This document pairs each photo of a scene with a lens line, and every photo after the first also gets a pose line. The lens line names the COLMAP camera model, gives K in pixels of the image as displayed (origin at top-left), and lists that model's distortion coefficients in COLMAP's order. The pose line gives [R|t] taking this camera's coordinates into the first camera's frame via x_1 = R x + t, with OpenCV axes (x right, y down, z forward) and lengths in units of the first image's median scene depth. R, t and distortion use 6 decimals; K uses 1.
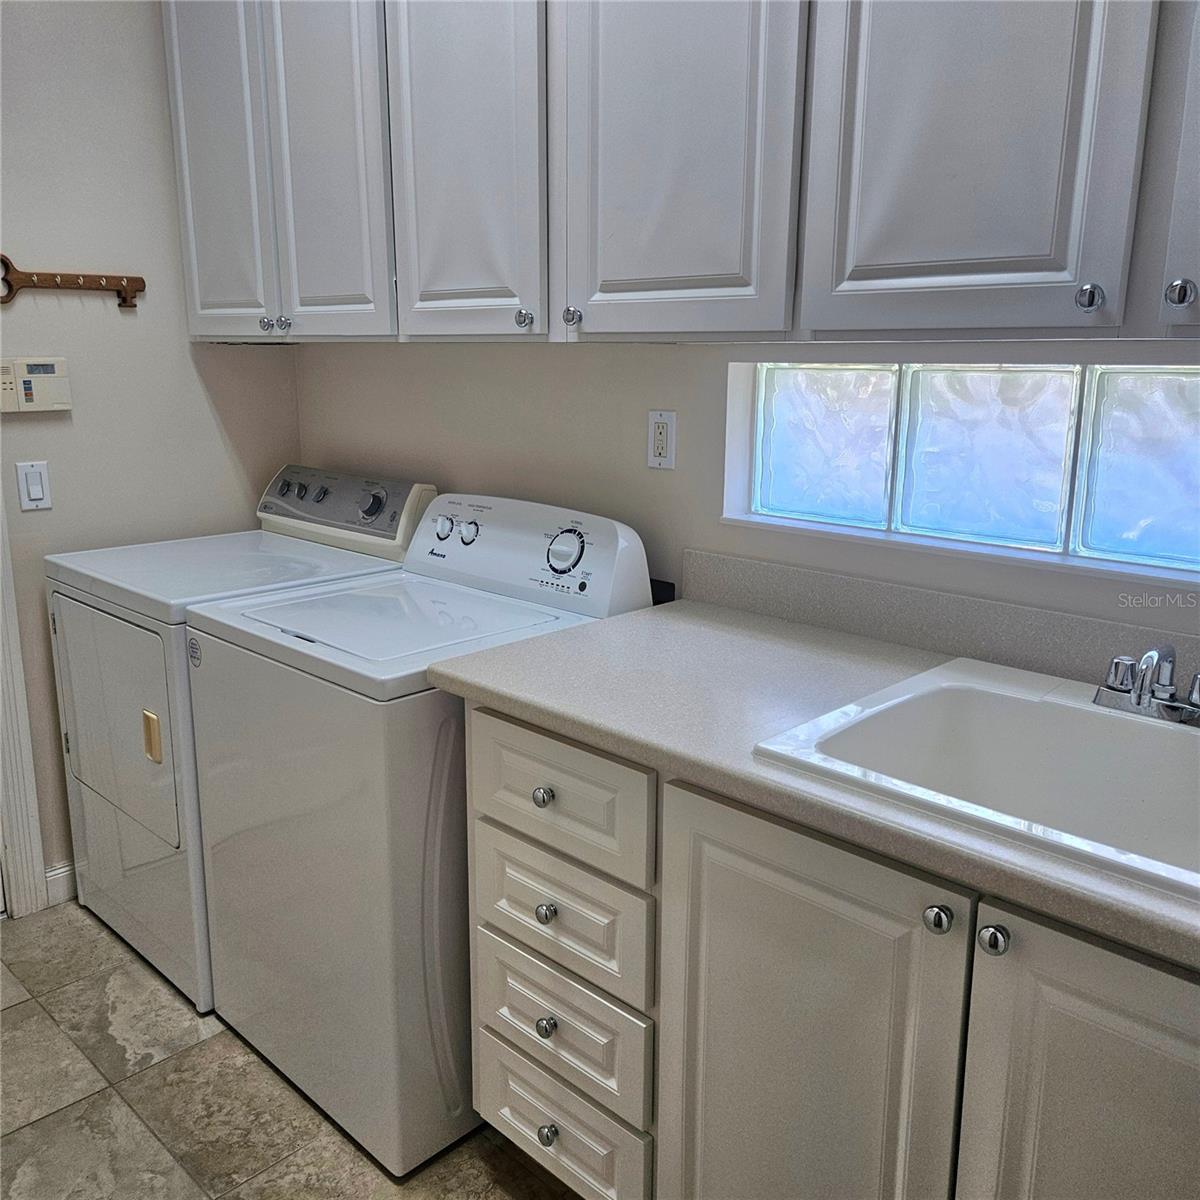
lens RADIAL K [[1070.8, 0, 597.6], [0, 1070.8, 595.1], [0, 0, 1]] dist [0.085831, -0.060845]
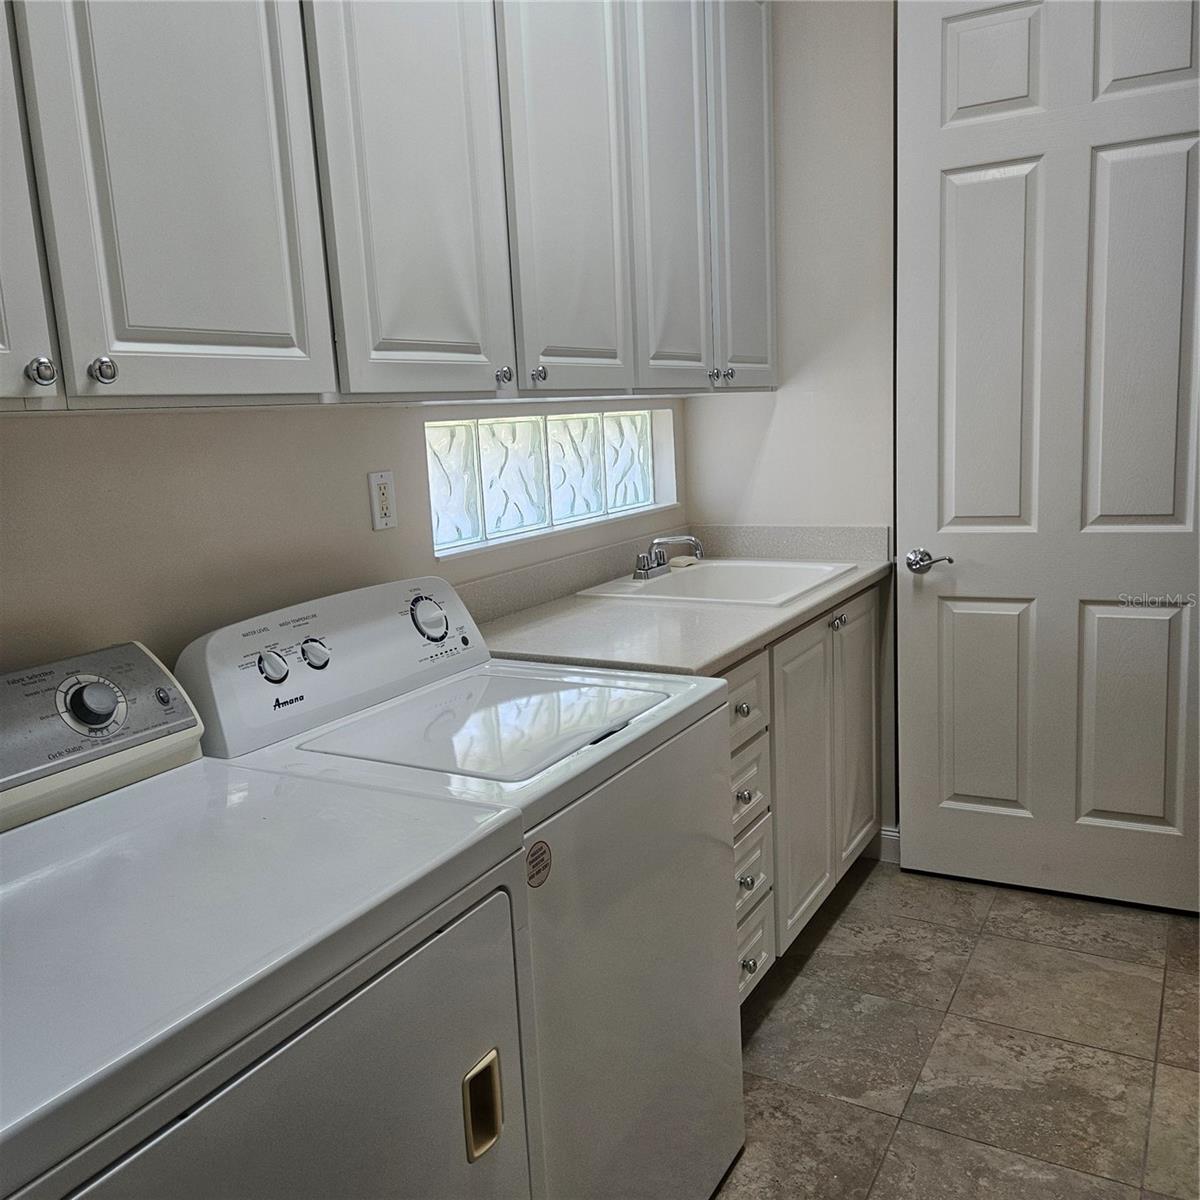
lens RADIAL K [[1070.8, 0, 598.6], [0, 1070.8, 599.3], [0, 0, 1]] dist [0.085831, -0.060845]
pose [[-0.254528, -0.156380, 0.954338, -0.990202], [0.267246, 0.937035, 0.224821, -0.234964], [-0.929406, 0.312266, -0.196710, 1.058472]]
